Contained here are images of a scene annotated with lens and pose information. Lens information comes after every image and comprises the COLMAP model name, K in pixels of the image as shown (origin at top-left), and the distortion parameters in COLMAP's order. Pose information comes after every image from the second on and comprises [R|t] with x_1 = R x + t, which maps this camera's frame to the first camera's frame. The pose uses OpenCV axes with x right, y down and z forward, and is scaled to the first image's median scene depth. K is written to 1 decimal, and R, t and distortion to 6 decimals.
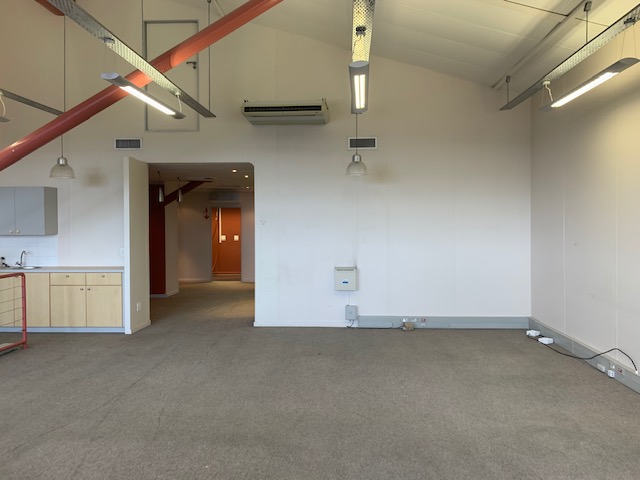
lens RADIAL K [[487.0, 0, 320.9], [0, 487.0, 231.9], [0, 0, 1]] dist [0.063642, -0.074594]
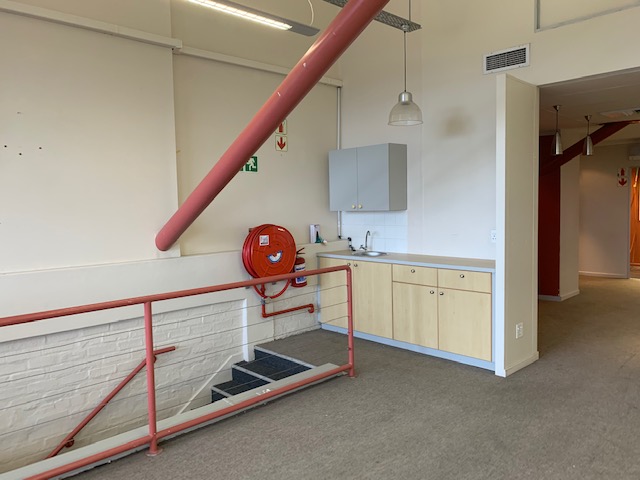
lens RADIAL K [[489.0, 0, 317.8], [0, 489.0, 234.4], [0, 0, 1]] dist [0.053333, -0.066976]
pose [[0.733602, 0.031781, -0.678836, -0.153151], [0.007302, 0.998480, 0.054636, 0.001173], [0.679540, -0.045038, 0.732255, 0.416428]]
